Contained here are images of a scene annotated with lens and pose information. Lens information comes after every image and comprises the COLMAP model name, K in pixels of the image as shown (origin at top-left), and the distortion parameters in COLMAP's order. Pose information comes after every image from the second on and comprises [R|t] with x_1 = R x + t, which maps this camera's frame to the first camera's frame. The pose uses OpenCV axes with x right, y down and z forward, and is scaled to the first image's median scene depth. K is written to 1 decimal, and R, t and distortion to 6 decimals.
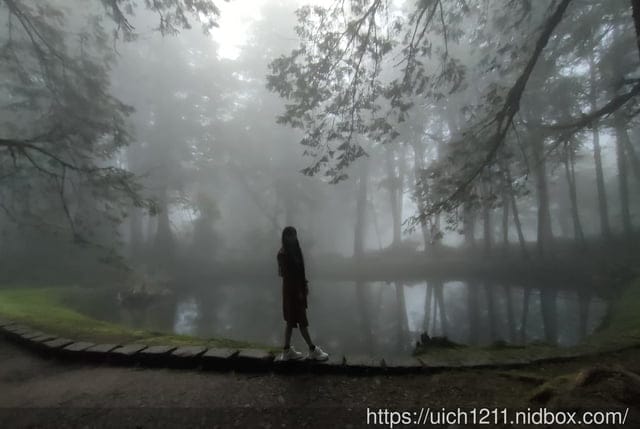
lens RADIAL K [[318.7, 0, 341.7], [0, 318.7, 223.9], [0, 0, 1]] dist [-0.000031, 0.000477]
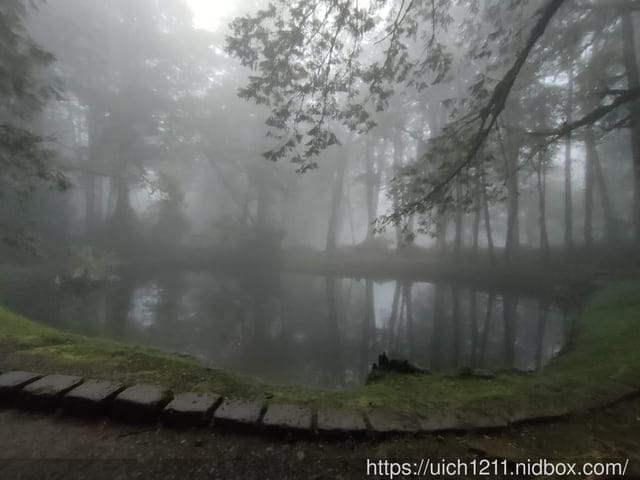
lens RADIAL K [[457.7, 0, 320.0], [0, 457.7, 240.0], [0, 0, 1]] dist [0.001298, -0.002413]
pose [[0.991095, 0.067546, 0.114755, -0.116323], [-0.071171, 0.997077, 0.027784, 0.026537], [-0.112543, -0.035703, 0.993005, -0.319532]]
